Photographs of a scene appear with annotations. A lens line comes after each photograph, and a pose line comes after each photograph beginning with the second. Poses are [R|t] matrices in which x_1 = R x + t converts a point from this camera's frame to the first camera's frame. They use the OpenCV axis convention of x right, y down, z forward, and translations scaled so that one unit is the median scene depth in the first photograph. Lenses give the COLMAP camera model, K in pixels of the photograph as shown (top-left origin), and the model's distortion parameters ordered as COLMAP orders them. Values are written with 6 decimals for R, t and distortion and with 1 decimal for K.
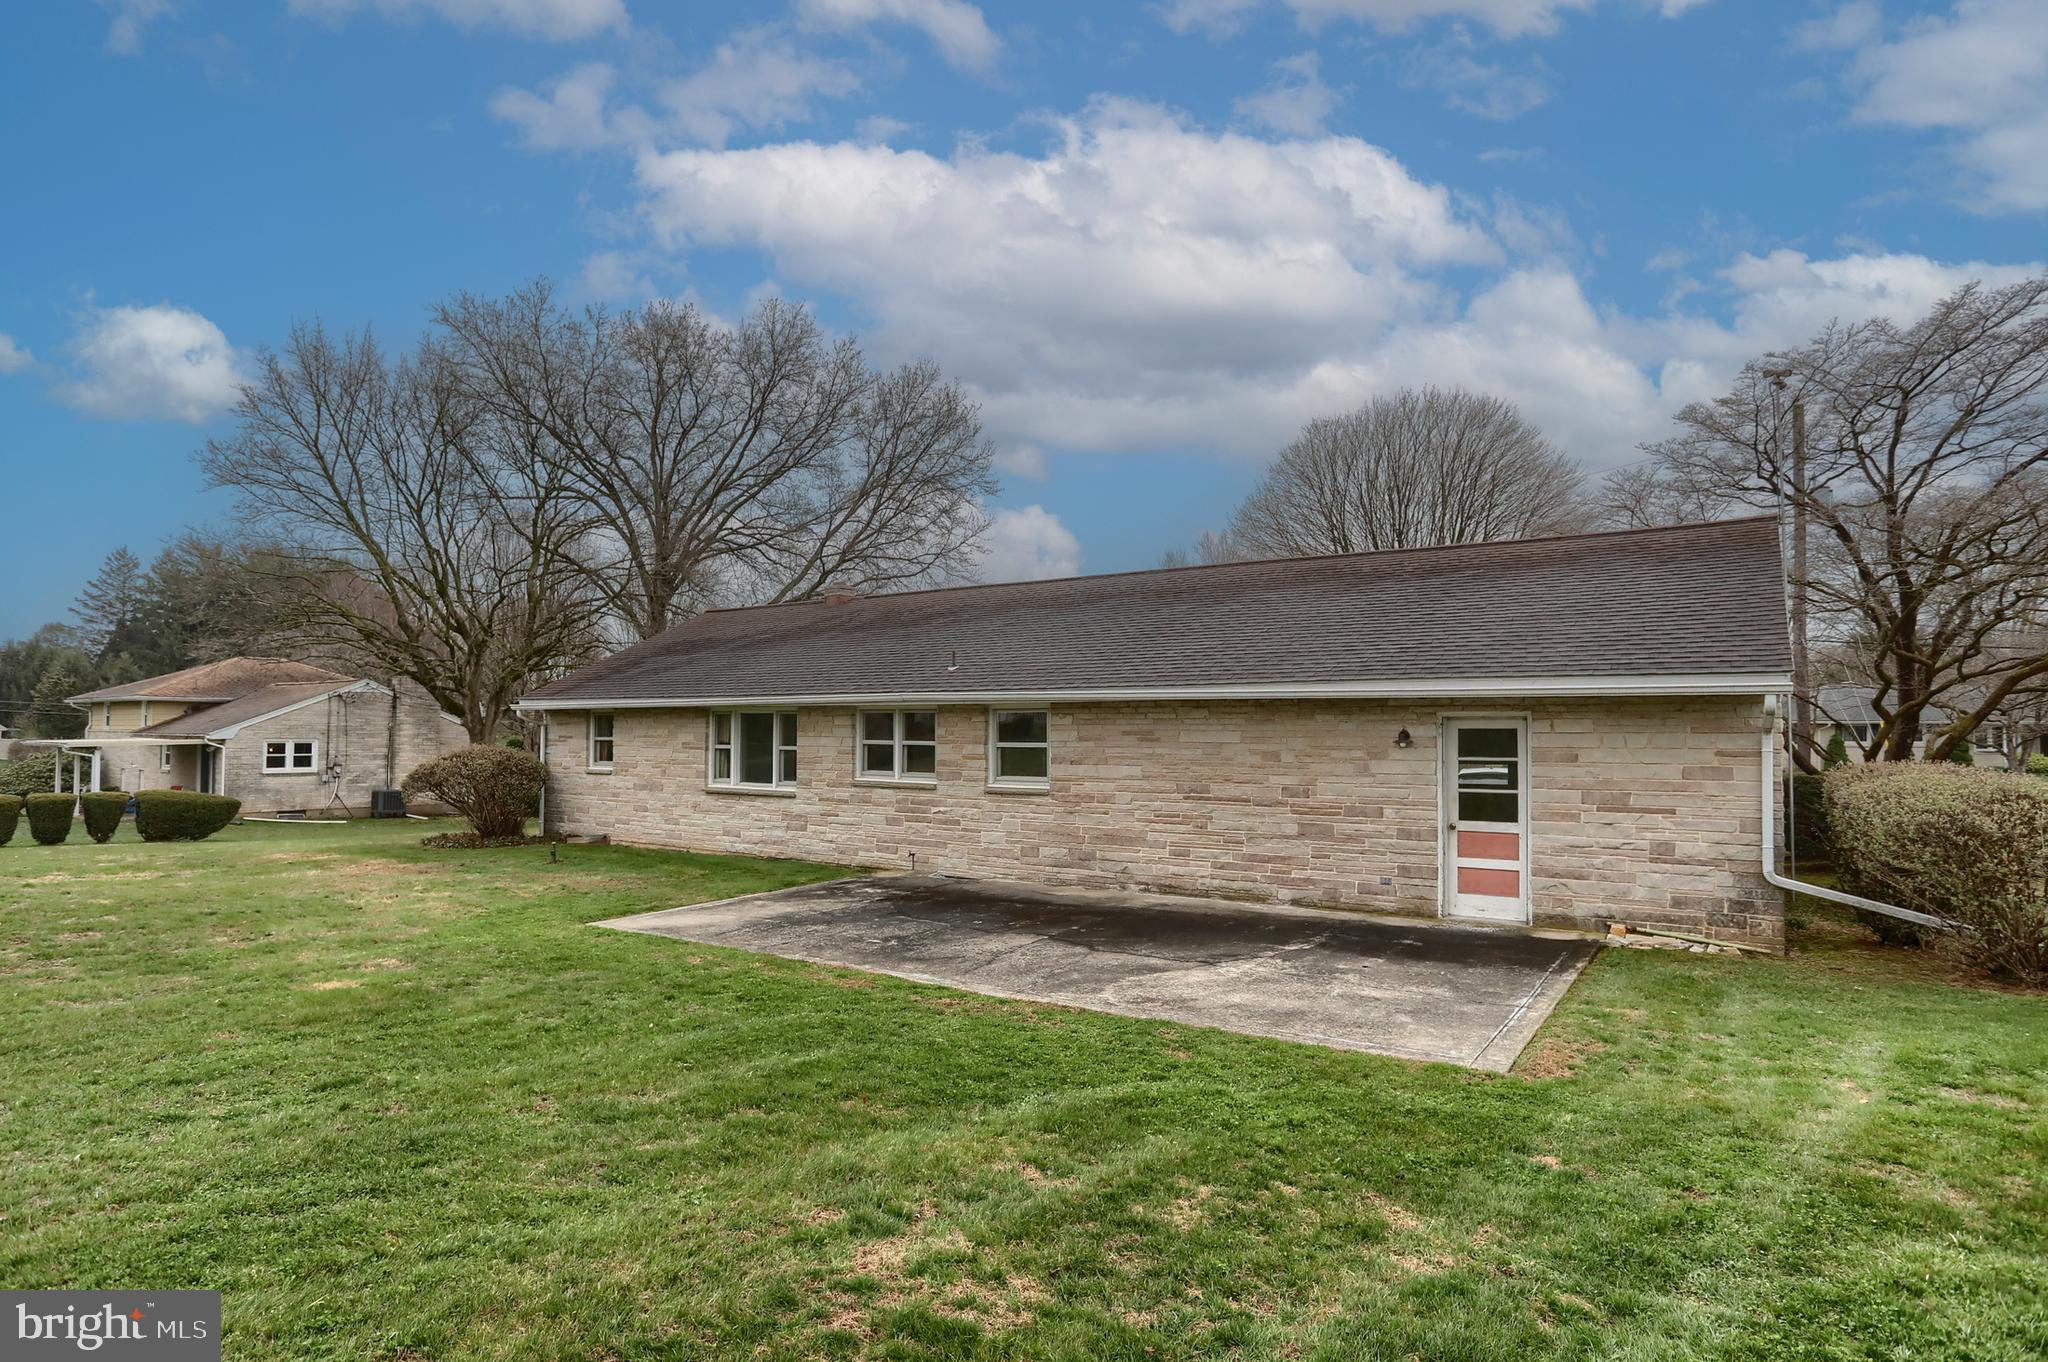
lens RADIAL K [[1082.4, 0, 1009.8], [0, 1082.4, 678.2], [0, 0, 1]] dist [-0.049541, 0.018615]
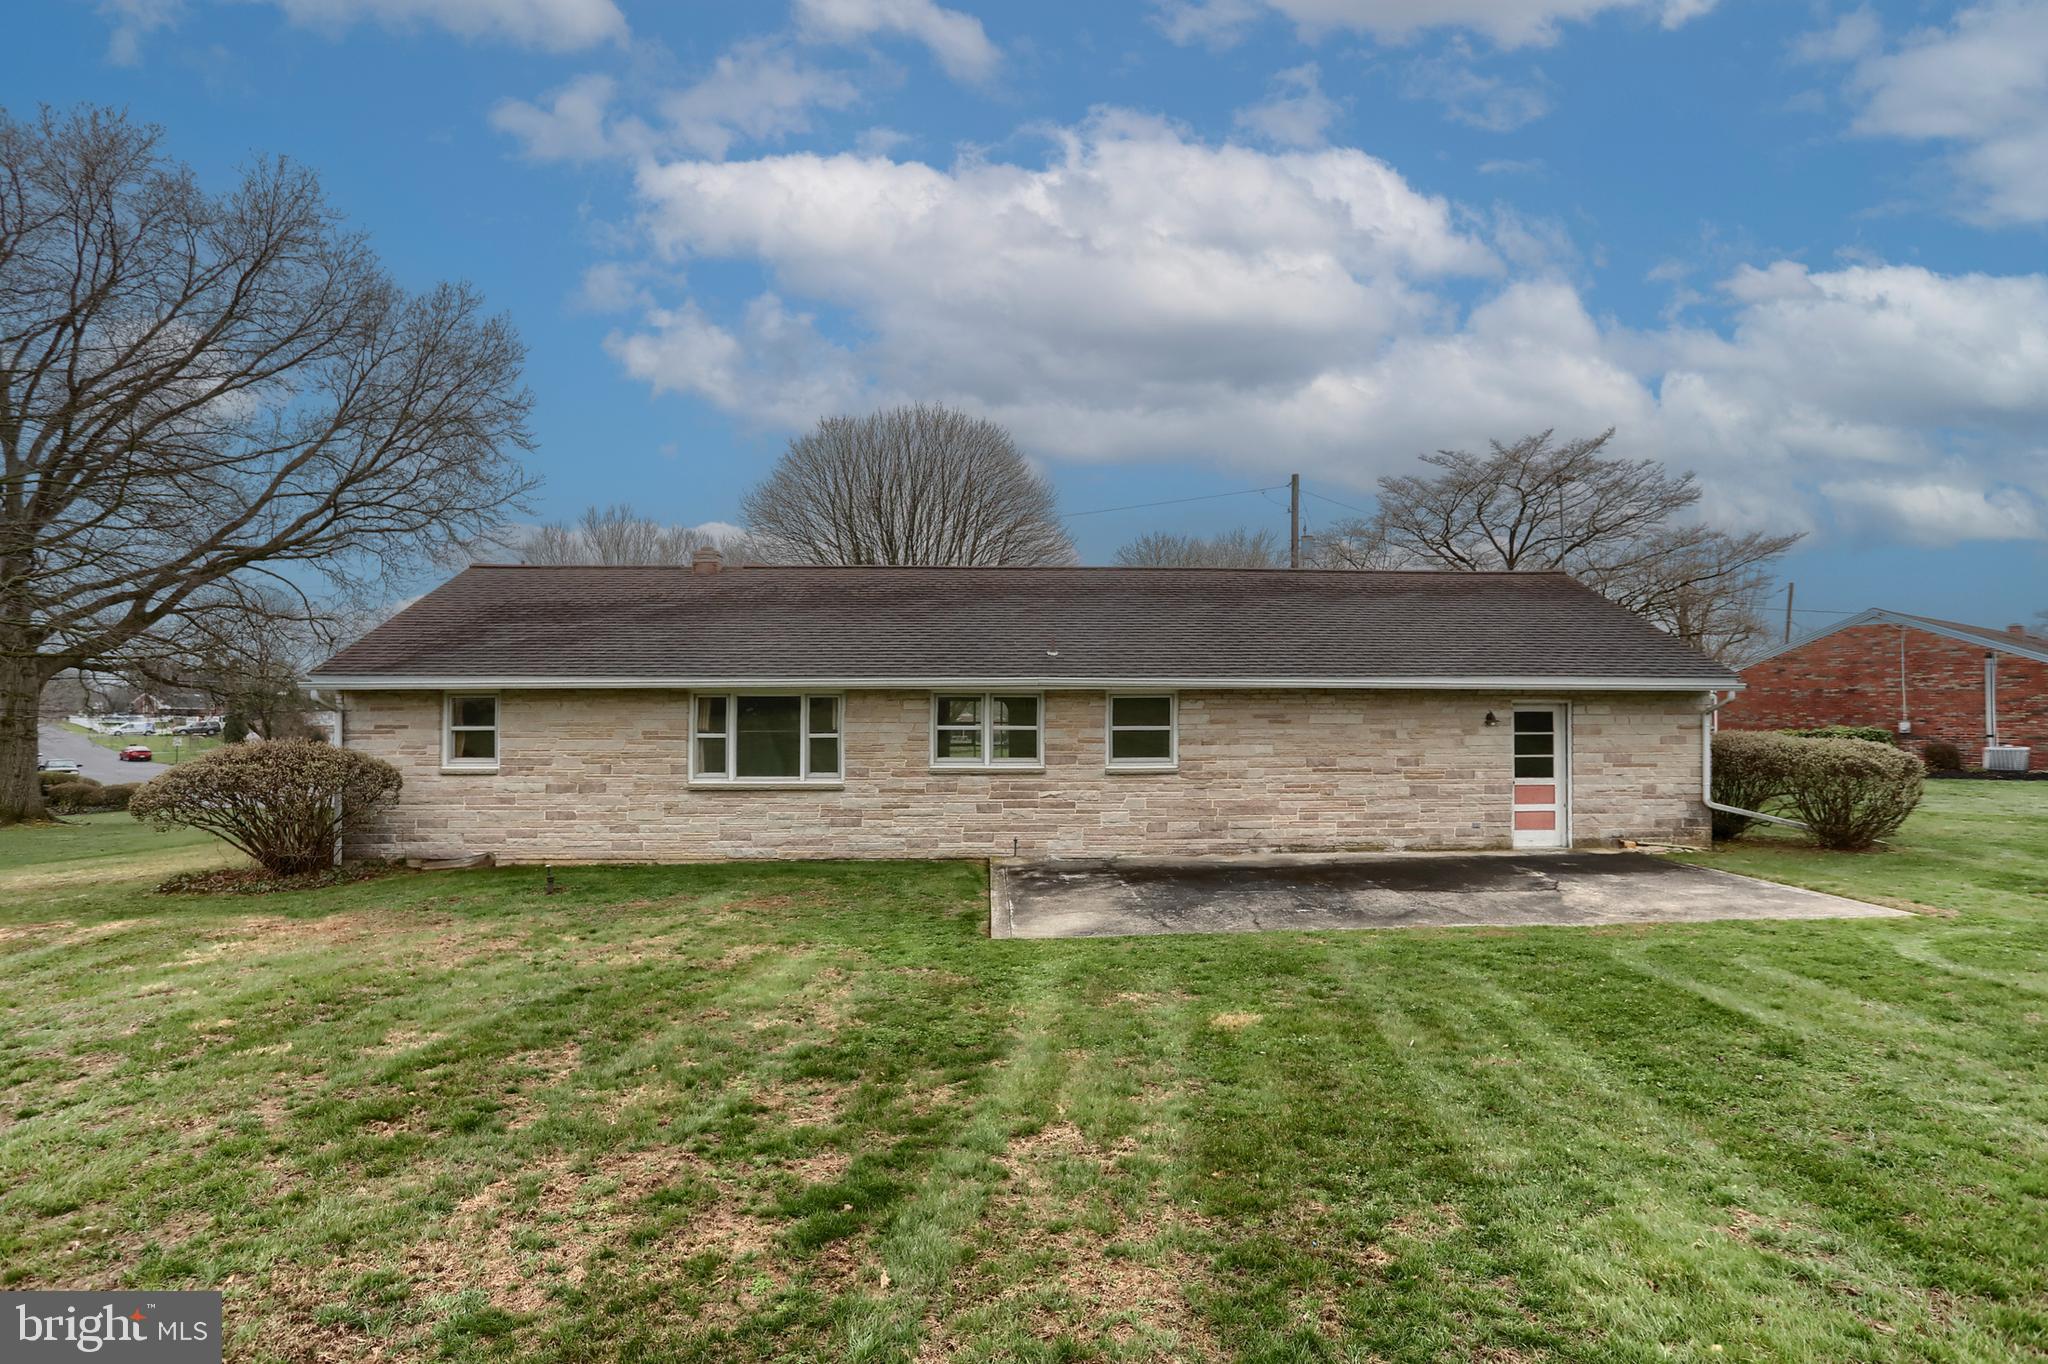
lens RADIAL K [[1036.7, 0, 1007.1], [0, 1036.7, 691.2], [0, 0, 1]] dist [-0.051017, 0.027301]
pose [[0.795948, 0.006487, 0.605331, -0.756140], [-0.025625, 0.999407, 0.022984, 0.005740], [-0.604823, -0.033806, 0.795642, 0.288117]]
